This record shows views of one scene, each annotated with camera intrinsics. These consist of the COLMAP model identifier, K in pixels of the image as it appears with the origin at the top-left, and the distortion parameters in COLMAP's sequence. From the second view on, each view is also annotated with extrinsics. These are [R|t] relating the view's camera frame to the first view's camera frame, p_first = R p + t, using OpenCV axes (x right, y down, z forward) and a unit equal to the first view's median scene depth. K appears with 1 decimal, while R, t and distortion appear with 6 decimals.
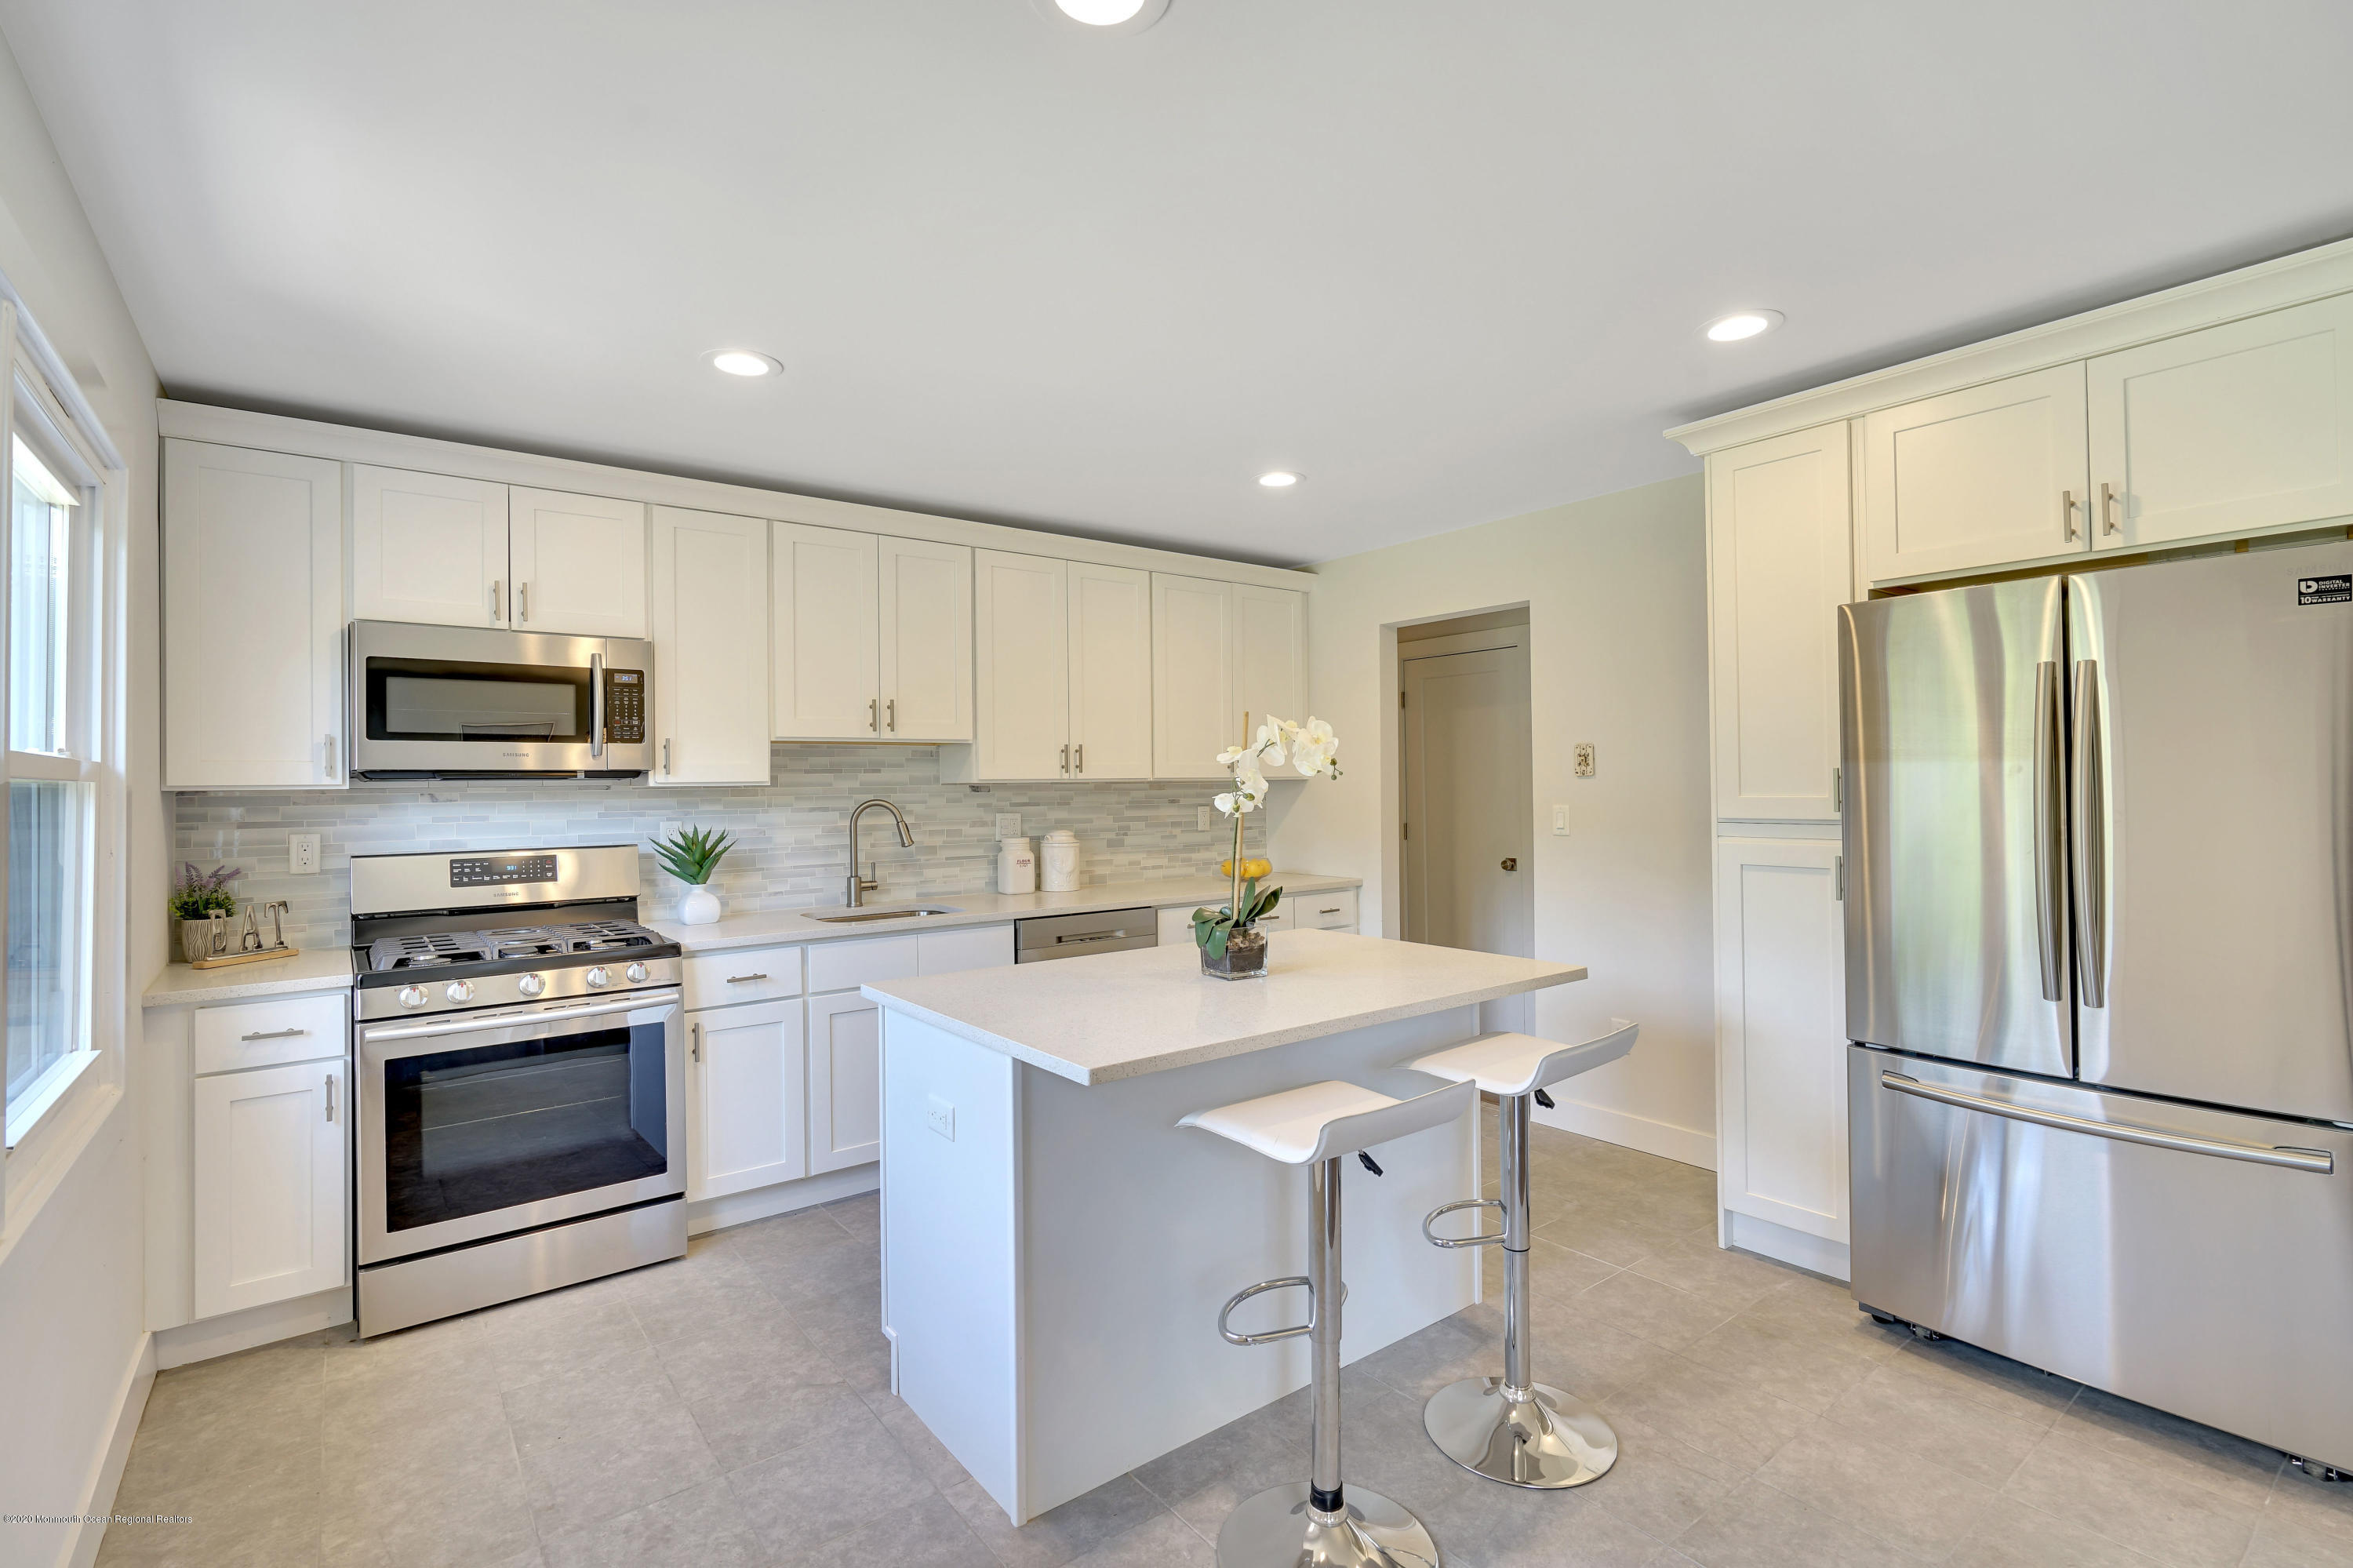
lens RADIAL K [[1072.1, 0, 1176.5], [0, 1072.1, 784.0], [0, 0, 1]] dist [-0.014202, 0.009140]
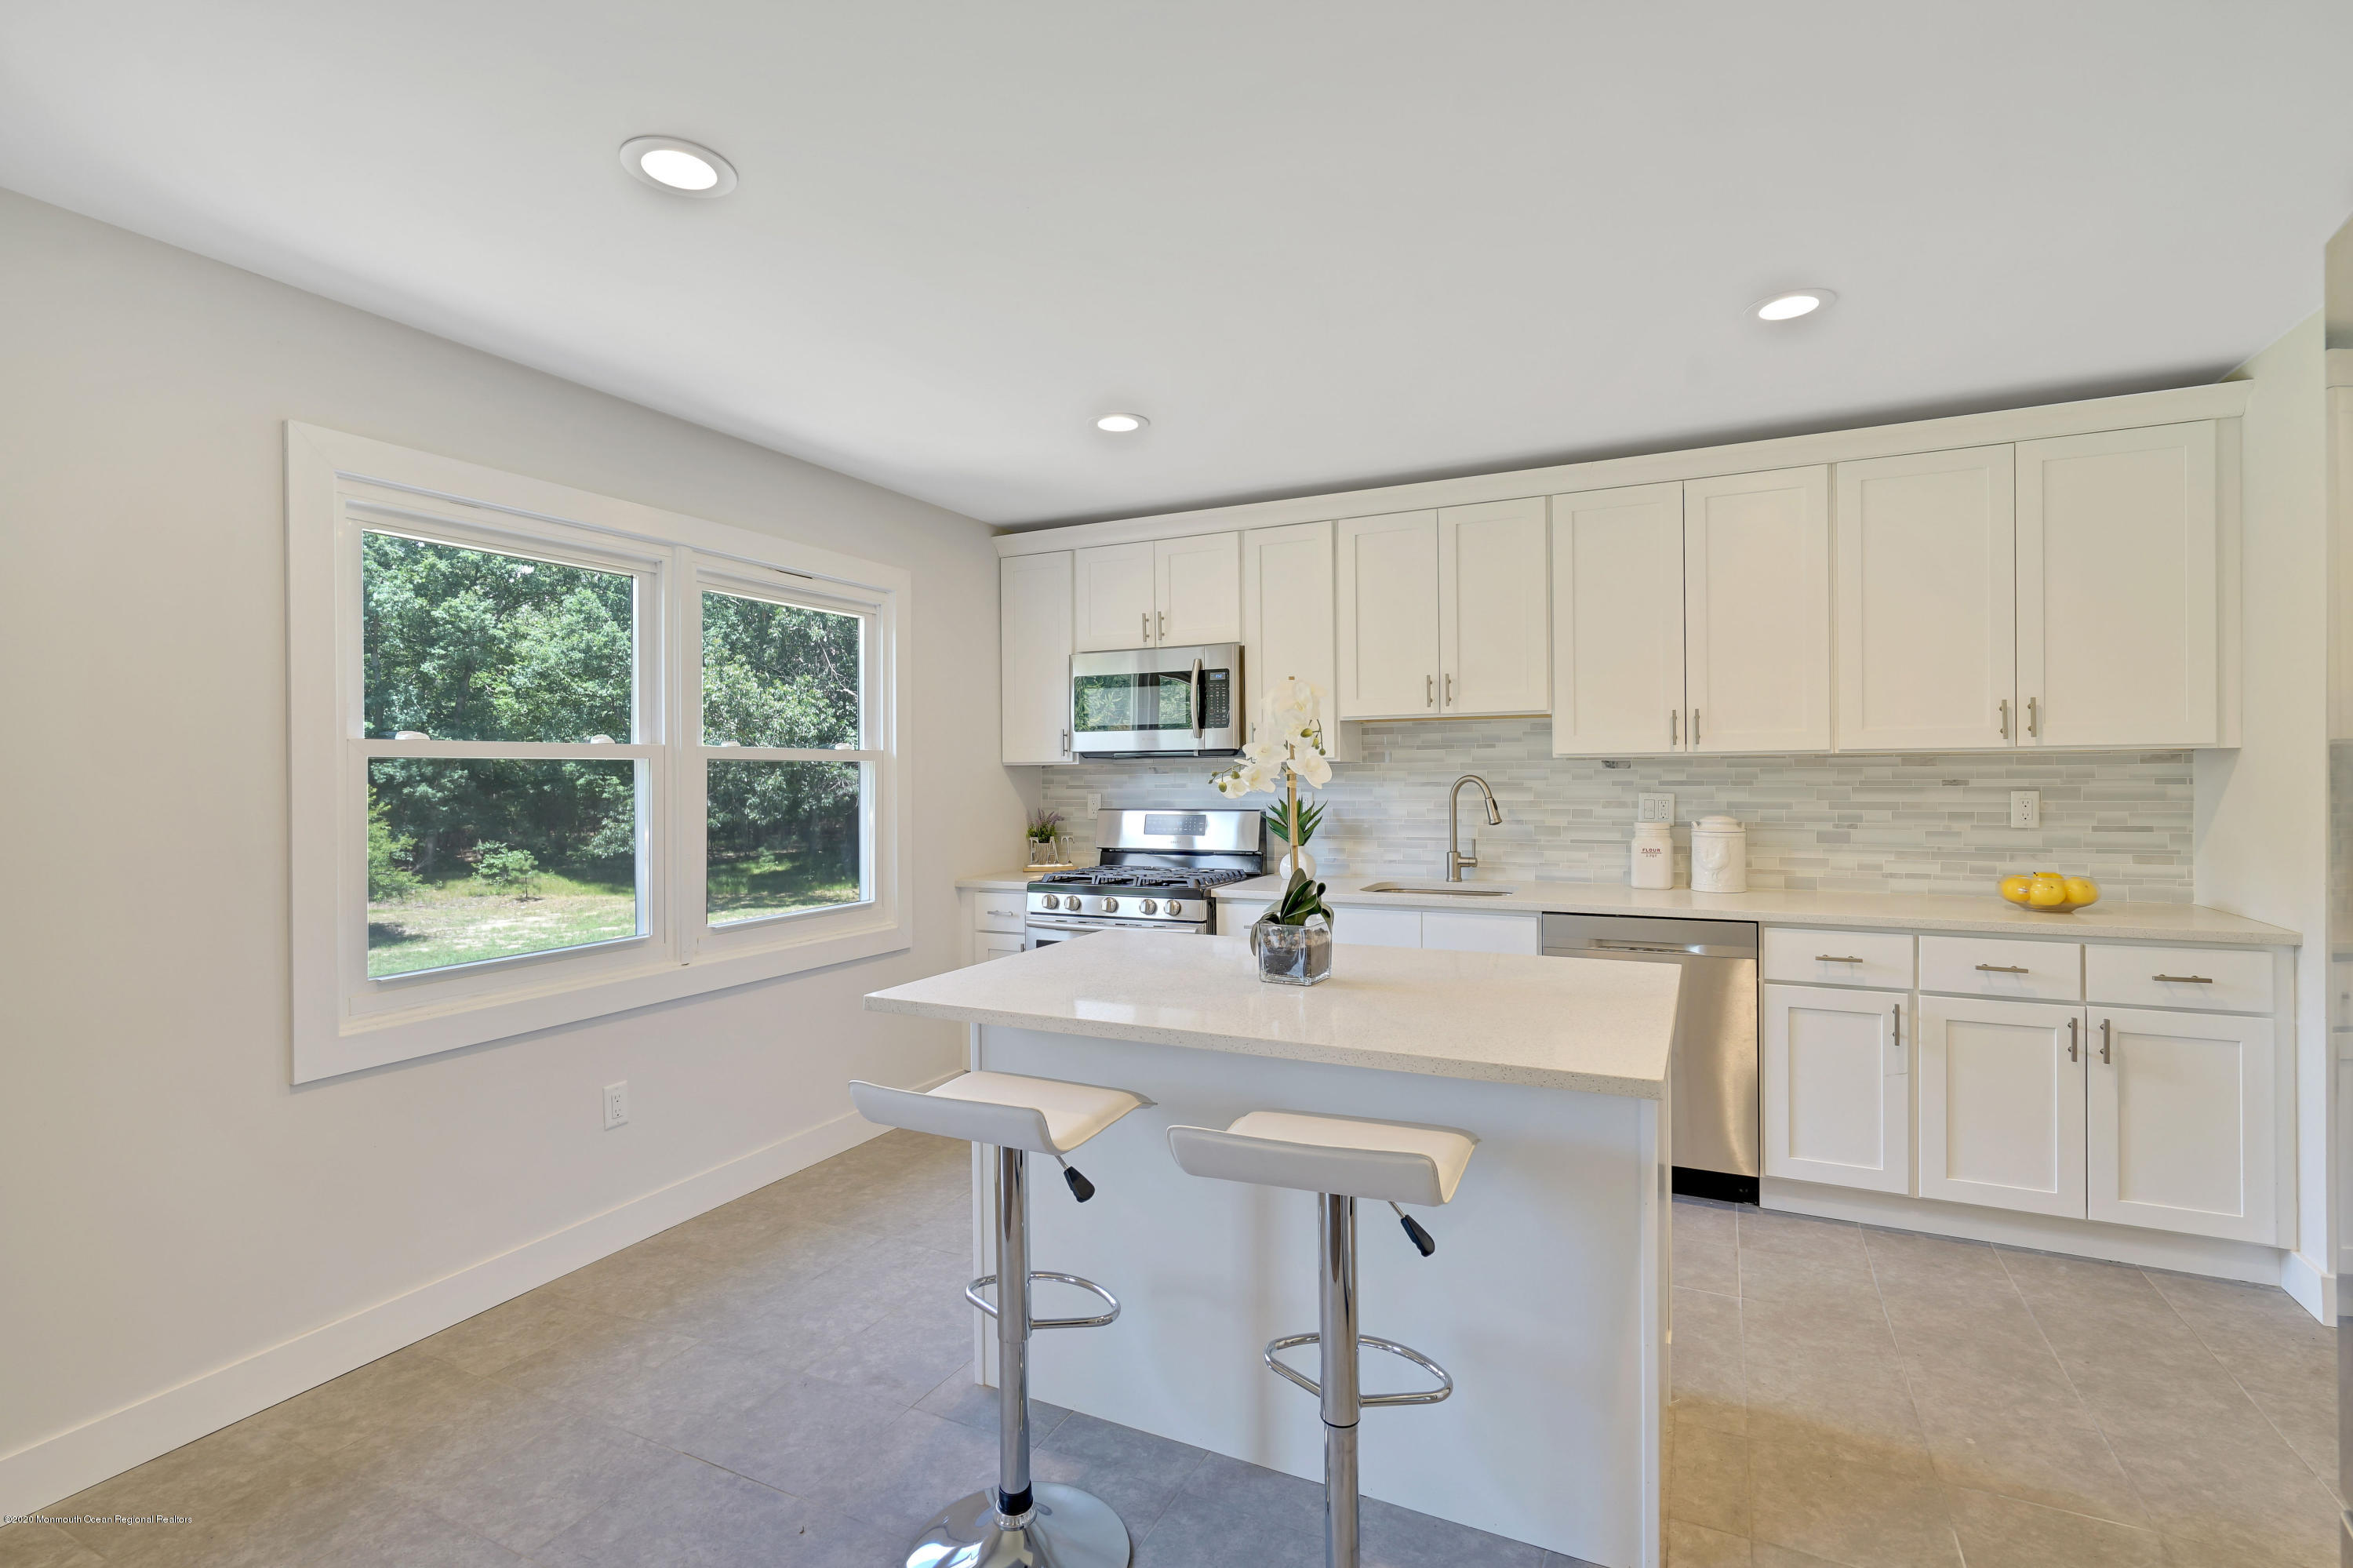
lens RADIAL K [[1072.1, 0, 1176.5], [0, 1072.1, 784.0], [0, 0, 1]] dist [-0.014202, 0.009140]
pose [[0.450326, 0.014912, -0.892739, 0.473904], [0.003827, 0.999819, 0.018631, 0.003274], [0.892856, -0.011807, 0.450188, 0.315461]]
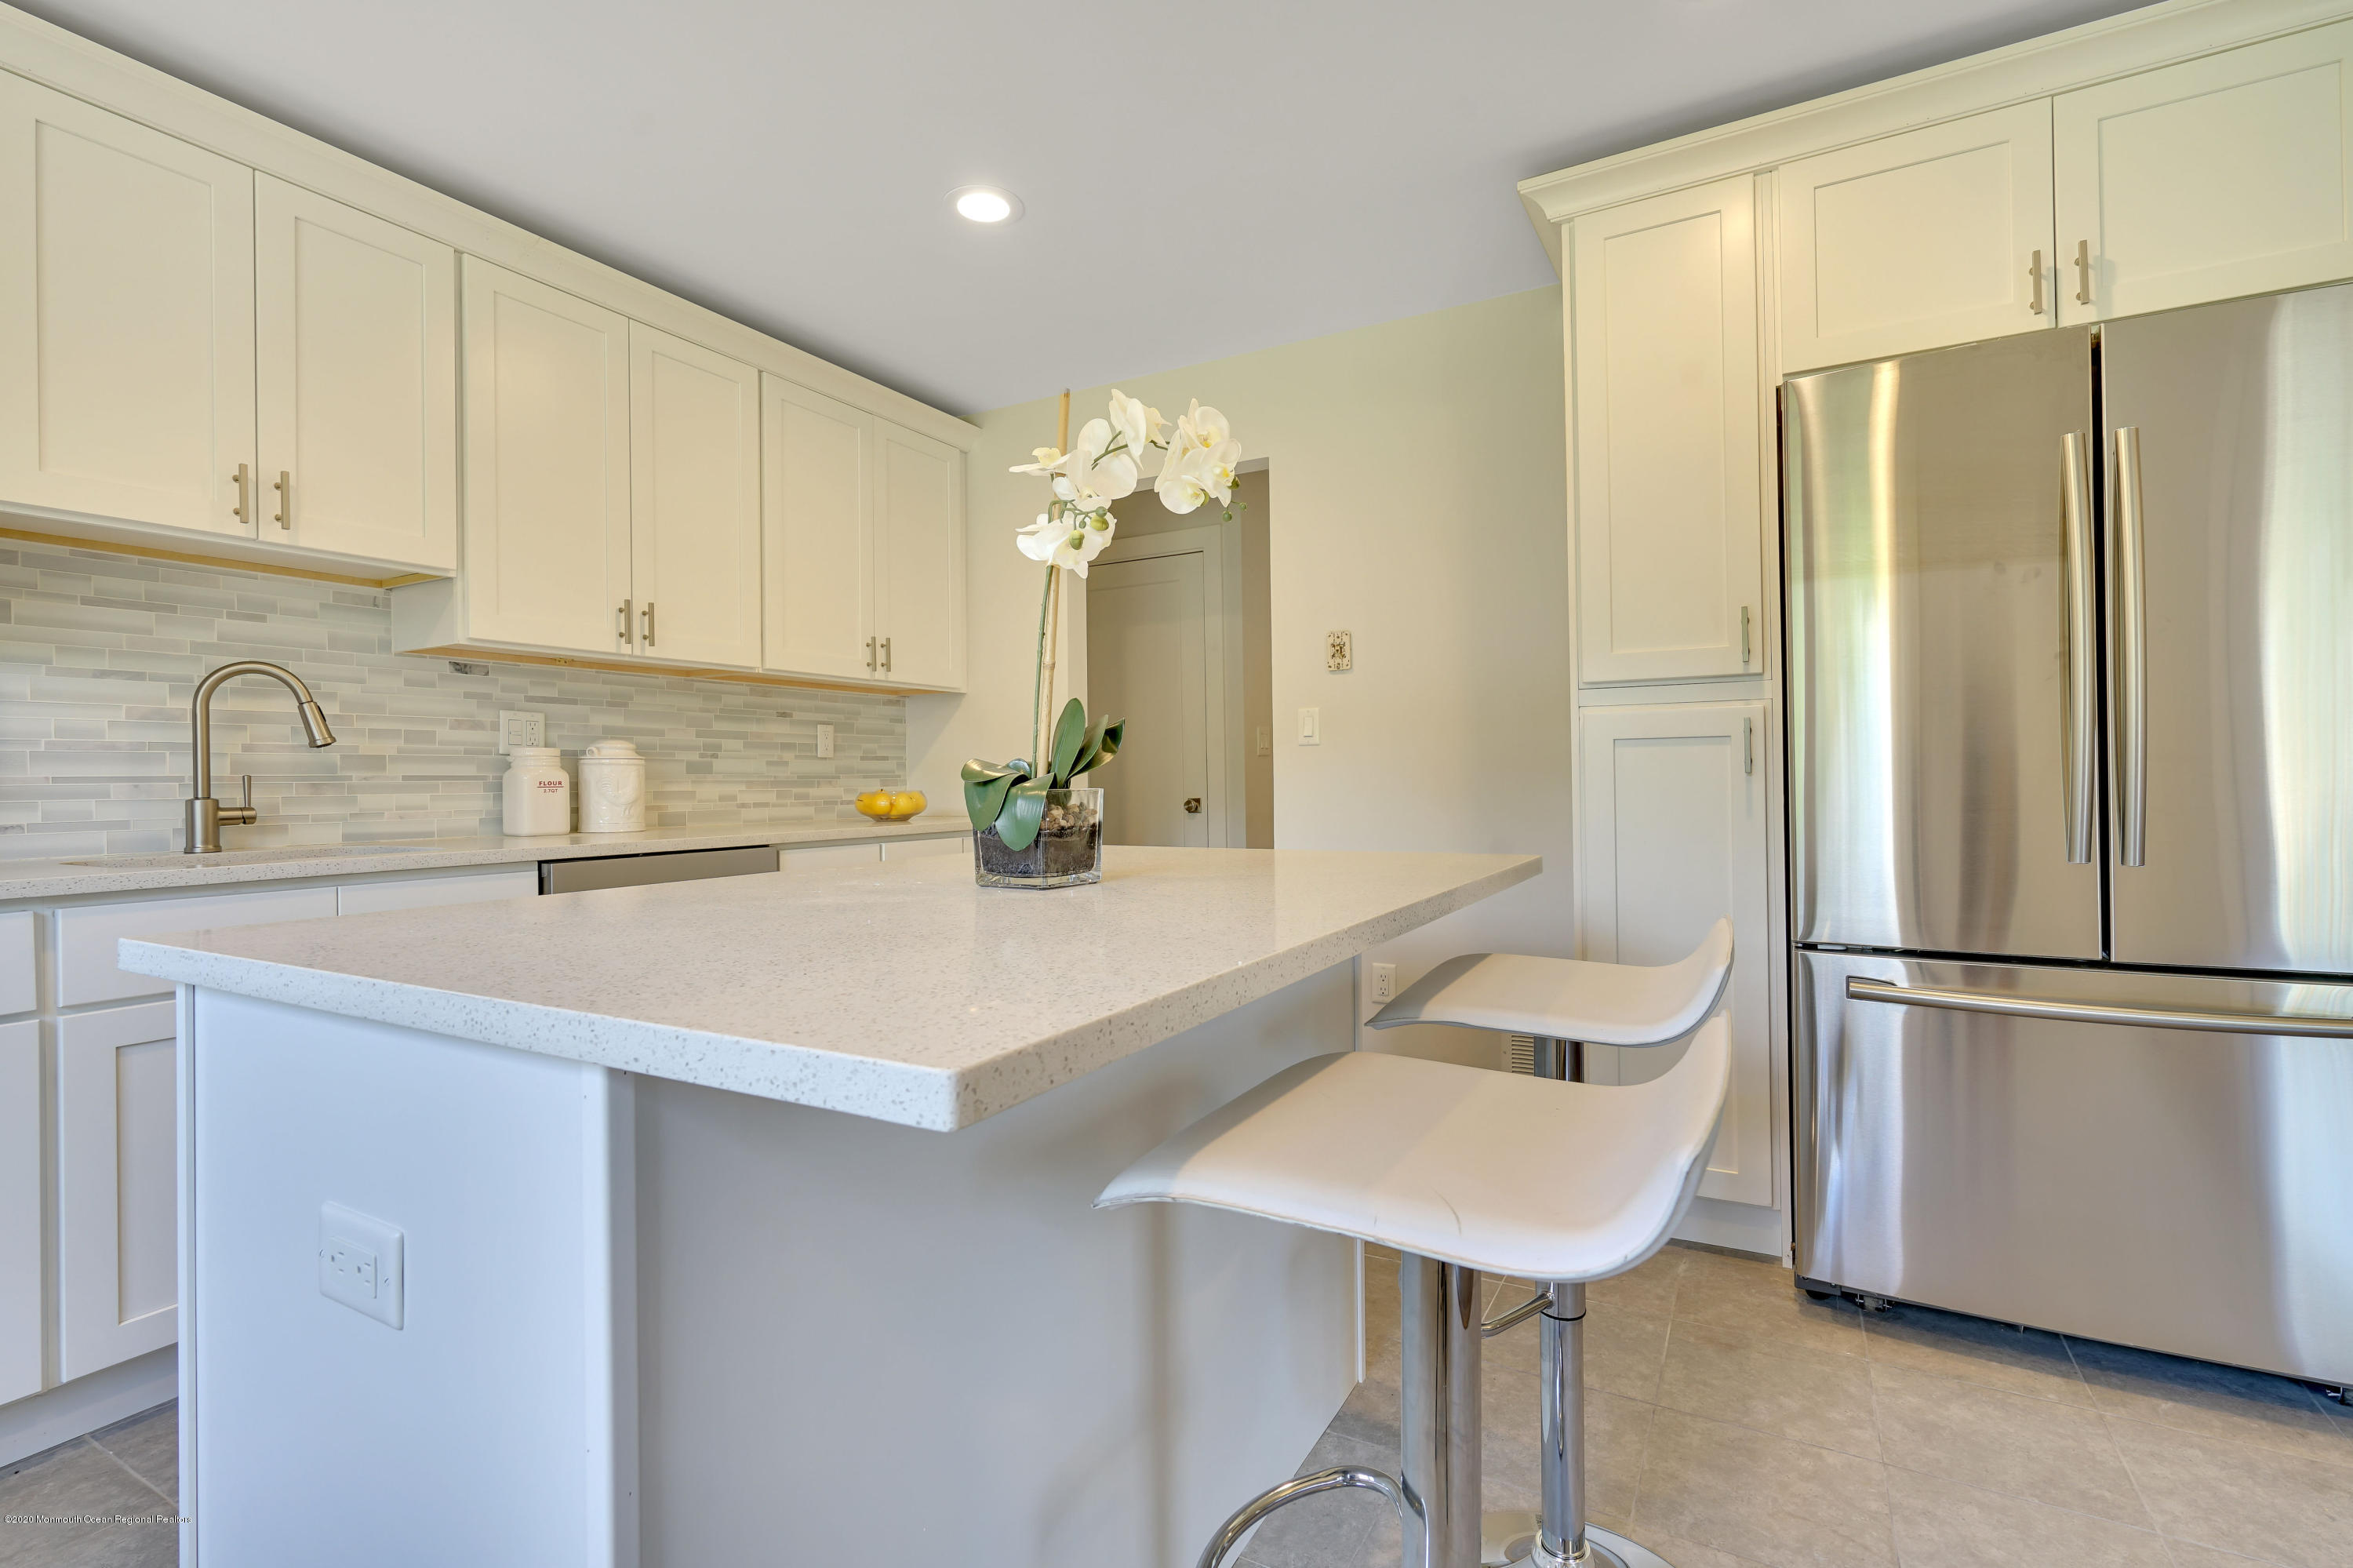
lens RADIAL K [[1072.1, 0, 1176.5], [0, 1072.1, 784.0], [0, 0, 1]] dist [-0.014202, 0.009140]
pose [[0.918029, -0.000472, 0.396514, -0.057367], [0.000137, 1.000000, 0.000872, 0.077722], [-0.396514, -0.000746, 0.918028, 0.293778]]
